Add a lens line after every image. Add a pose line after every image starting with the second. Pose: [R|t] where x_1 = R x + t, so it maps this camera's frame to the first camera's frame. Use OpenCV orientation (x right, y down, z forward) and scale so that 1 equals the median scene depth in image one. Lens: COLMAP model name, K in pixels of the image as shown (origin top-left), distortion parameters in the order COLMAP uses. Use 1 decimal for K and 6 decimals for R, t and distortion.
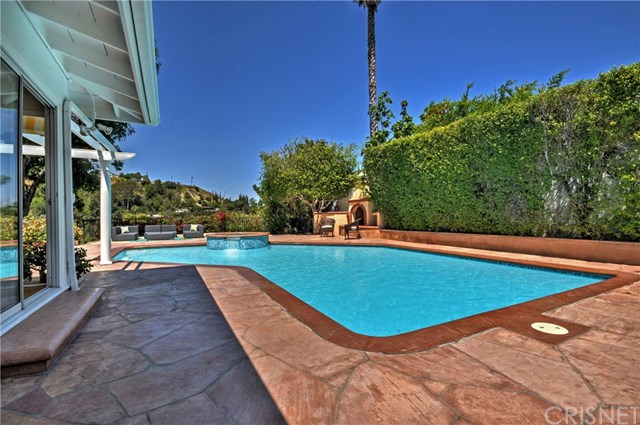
lens RADIAL K [[292.0, 0, 318.8], [0, 292.0, 216.7], [0, 0, 1]] dist [0.005772, -0.002506]
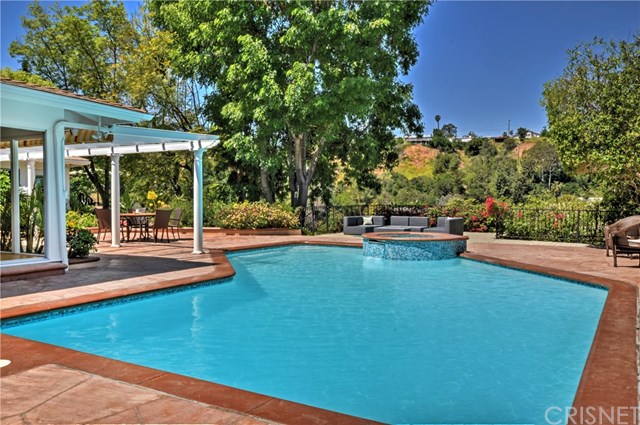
lens RADIAL K [[531.4, 0, 322.6], [0, 531.4, 210.3], [0, 0, 1]] dist [0.005662, 0.004401]
pose [[0.531840, 0.032551, -0.846219, 0.402117], [-0.017552, 0.999470, 0.027415, -0.015707], [0.846663, 0.000272, 0.532130, 0.160747]]
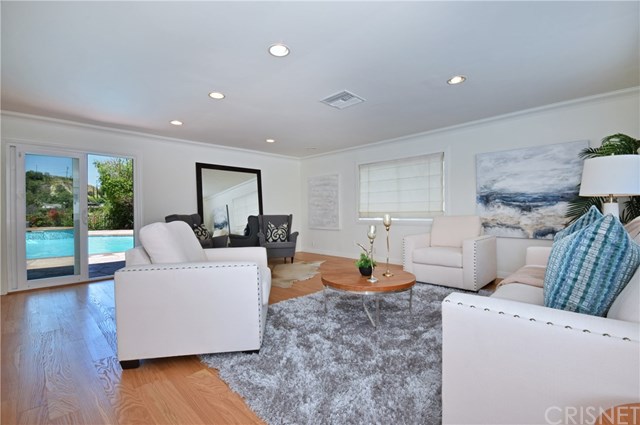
lens RADIAL K [[292.0, 0, 320.7], [0, 292.0, 211.6], [0, 0, 1]] dist [0.005772, -0.002506]
pose [[0.955548, 0.015694, 0.294419, 0.332248], [-0.011221, 0.999795, -0.016879, -0.003309], [-0.294623, 0.012825, 0.955527, -0.395426]]
